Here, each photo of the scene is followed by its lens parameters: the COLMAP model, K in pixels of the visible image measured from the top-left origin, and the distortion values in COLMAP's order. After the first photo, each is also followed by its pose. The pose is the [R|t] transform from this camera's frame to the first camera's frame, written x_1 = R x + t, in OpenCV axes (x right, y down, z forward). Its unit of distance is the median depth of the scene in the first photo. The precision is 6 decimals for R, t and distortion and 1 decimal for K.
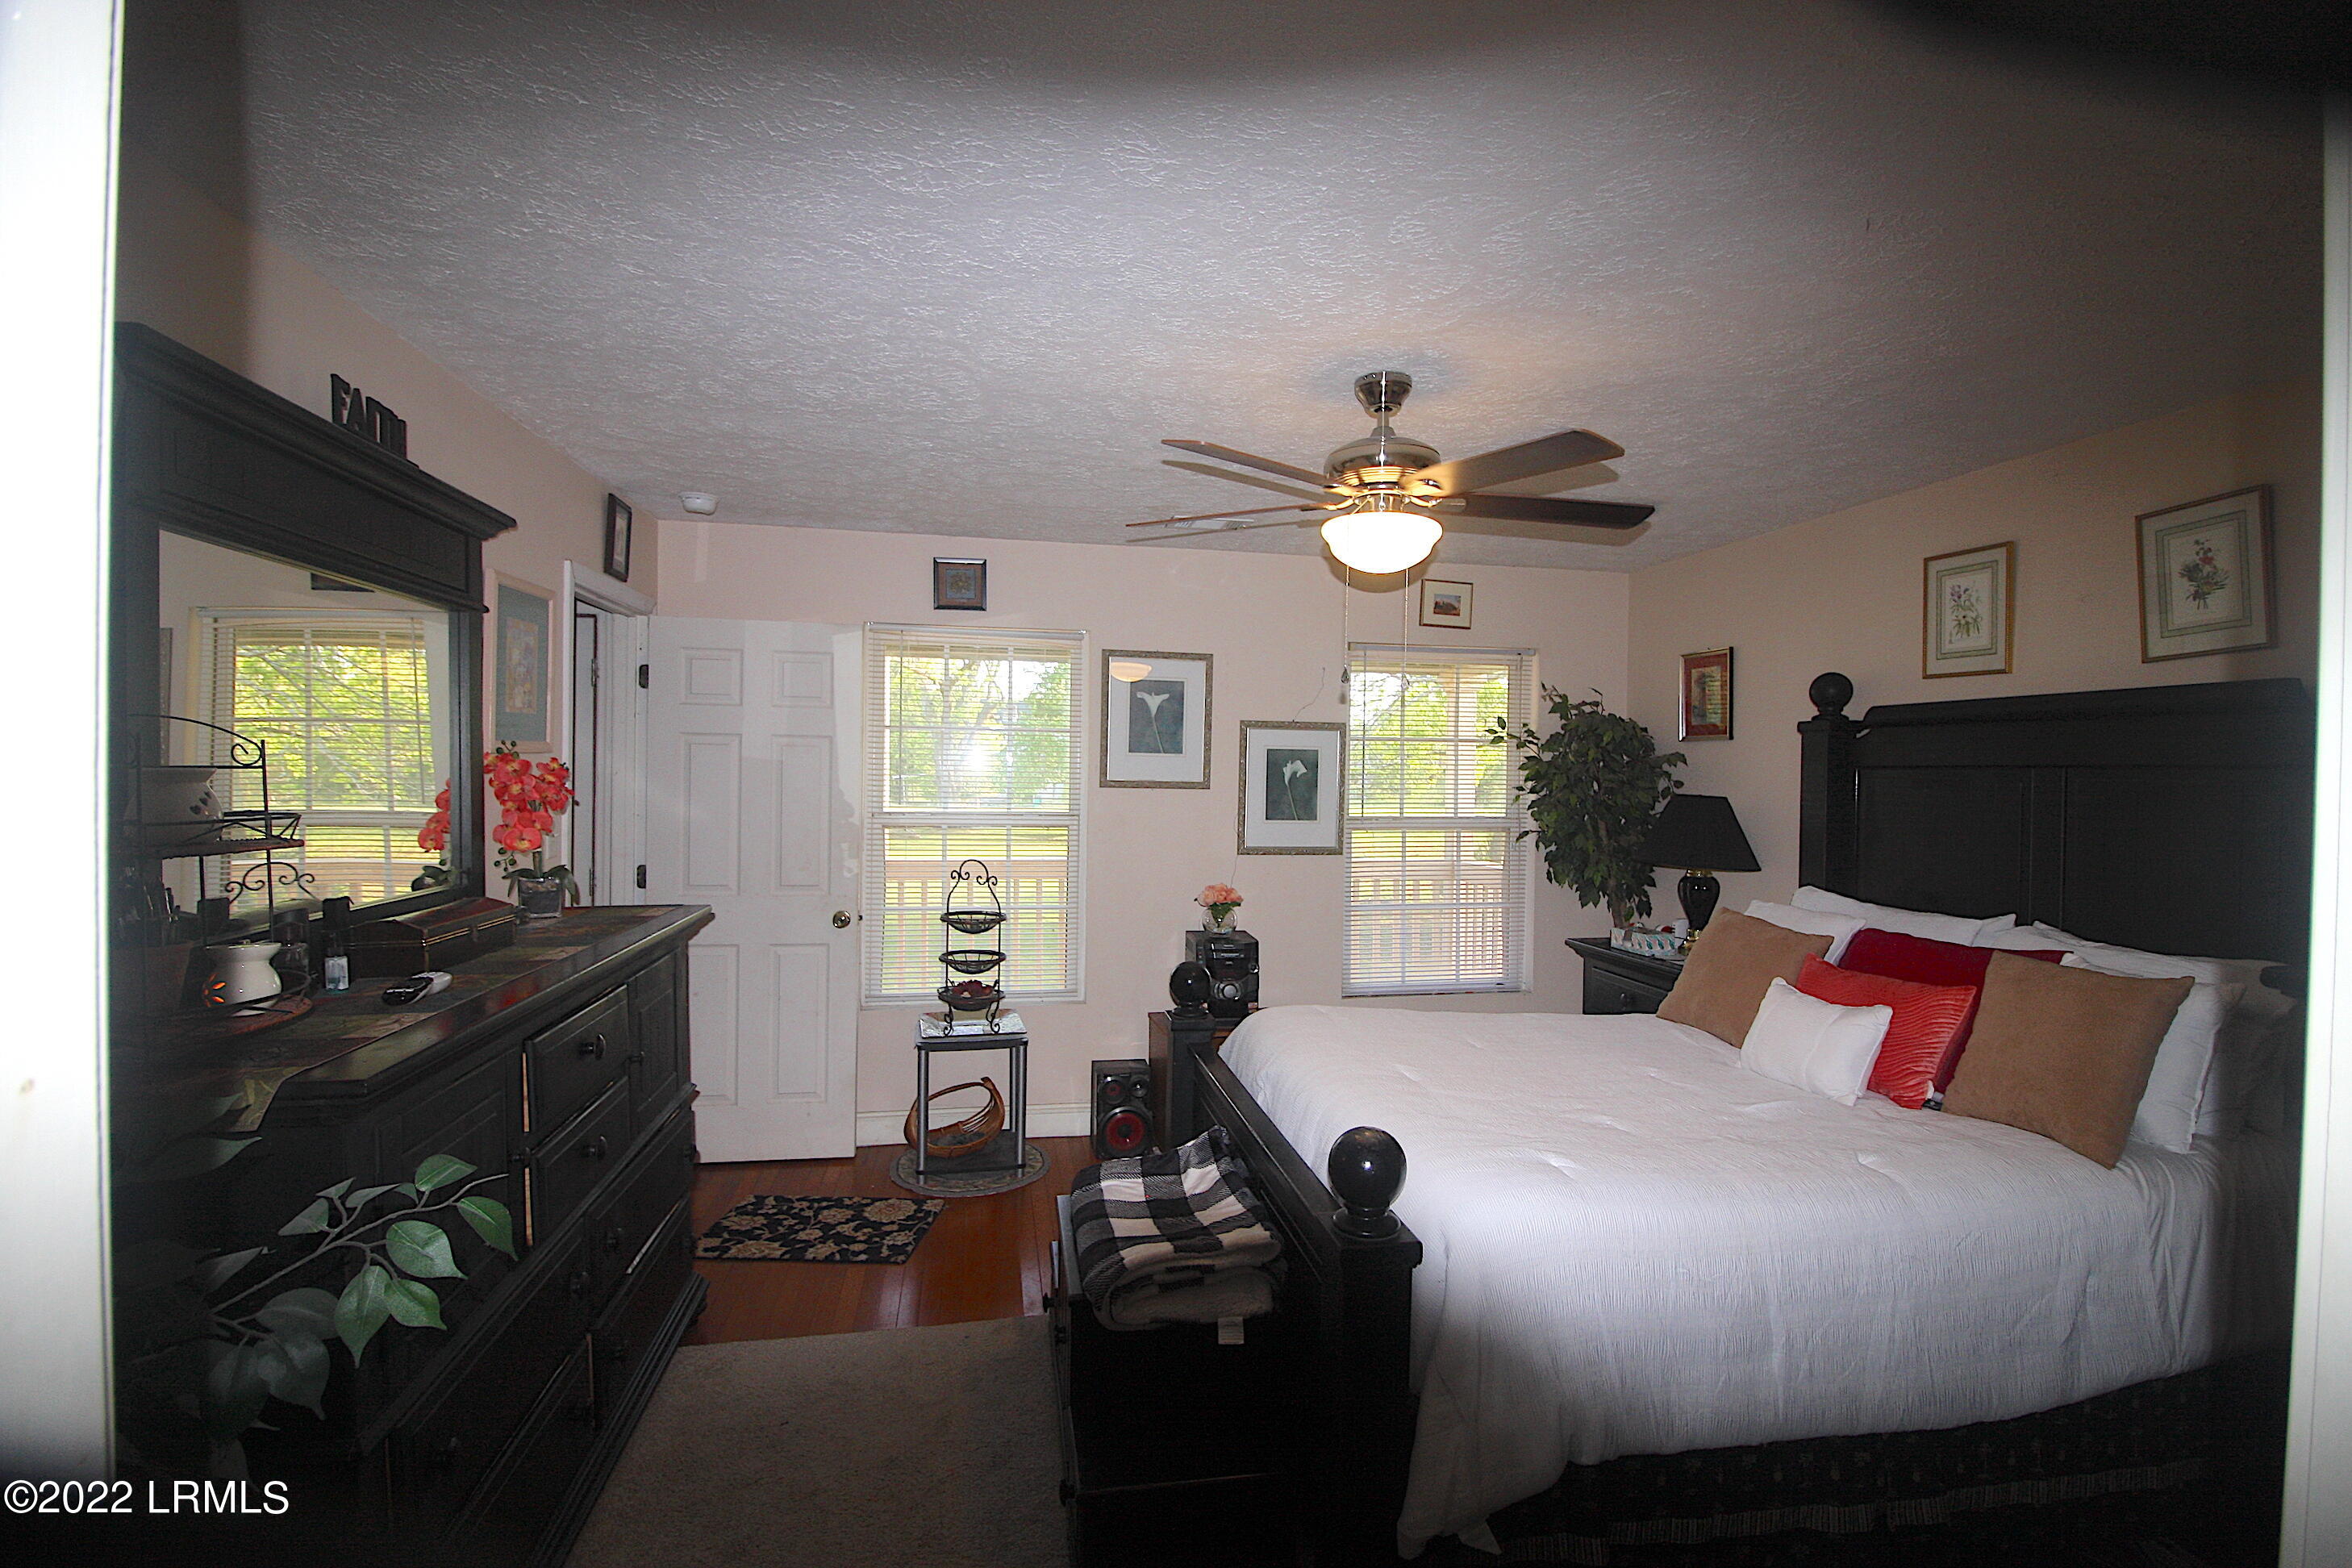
lens RADIAL K [[1066.2, 0, 1176.0], [0, 1066.2, 784.0], [0, 0, 1]] dist [-0.000957, -0.000056]
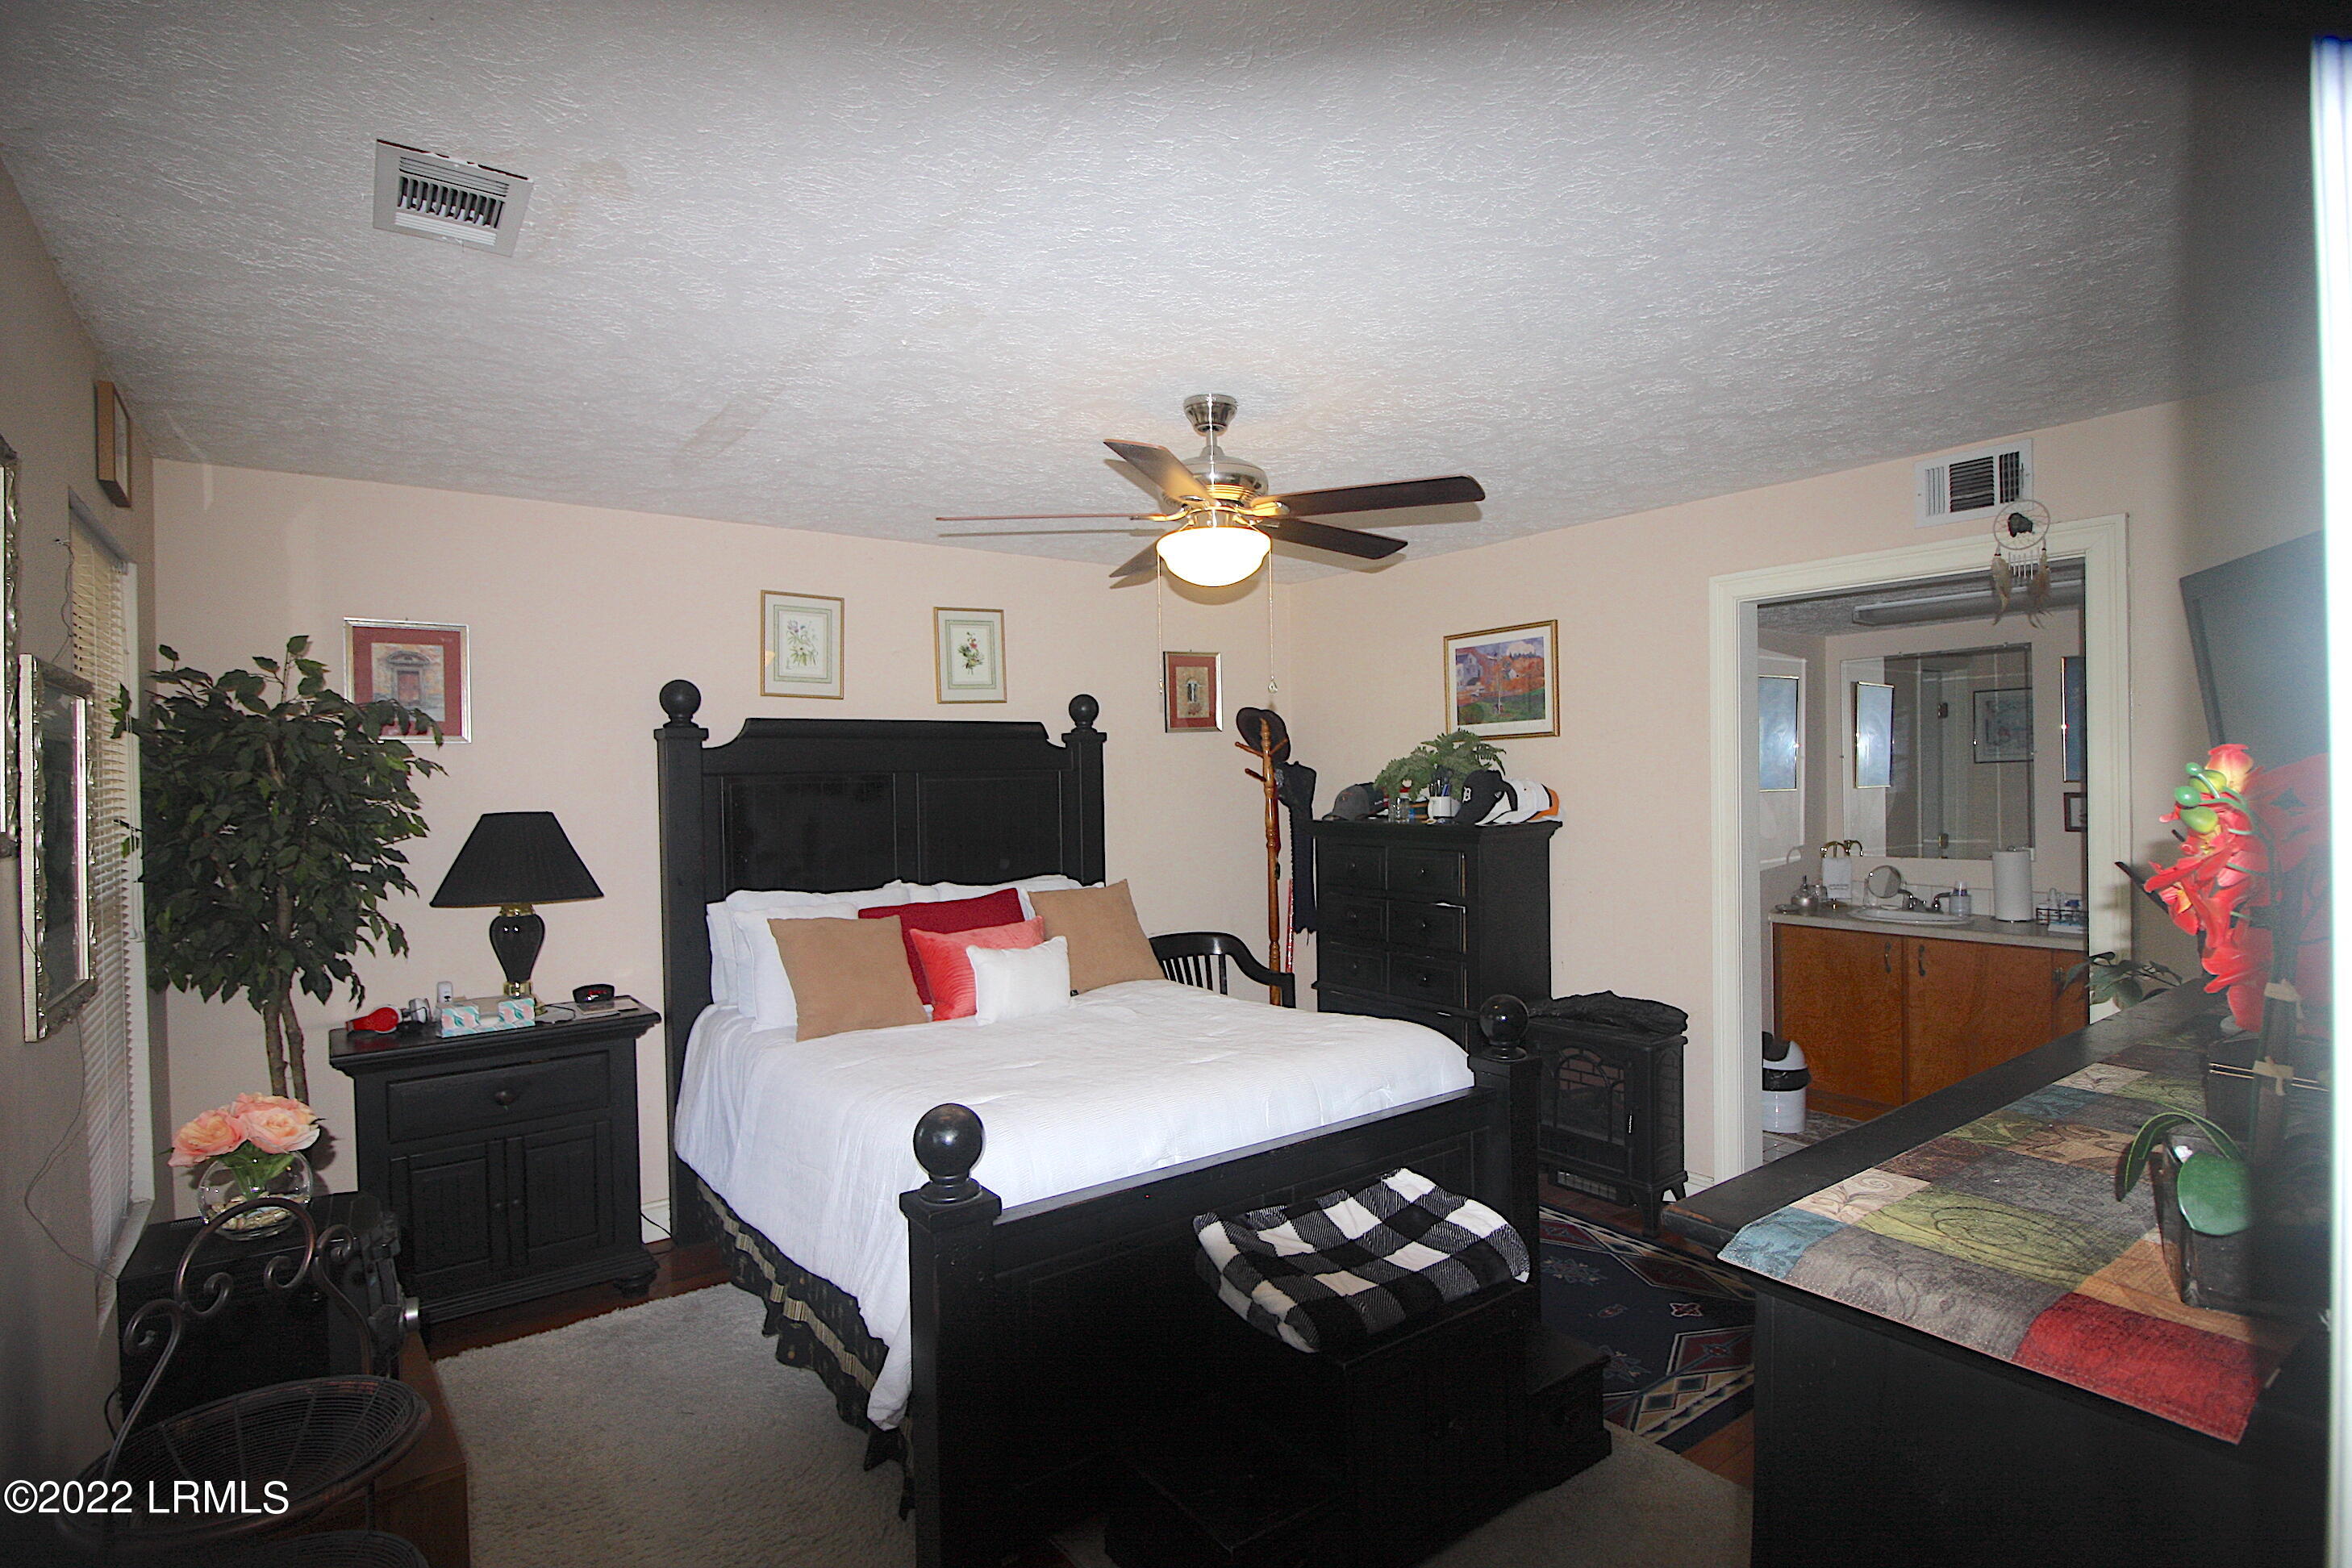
lens RADIAL K [[1164.1, 0, 1176.0], [0, 1164.1, 784.0], [0, 0, 1]] dist [0.002736, 0.000267]
pose [[-0.425421, -0.018644, 0.904804, -0.652782], [0.021241, 0.999307, 0.030578, -0.035658], [-0.904746, 0.032227, -0.424730, 1.206101]]
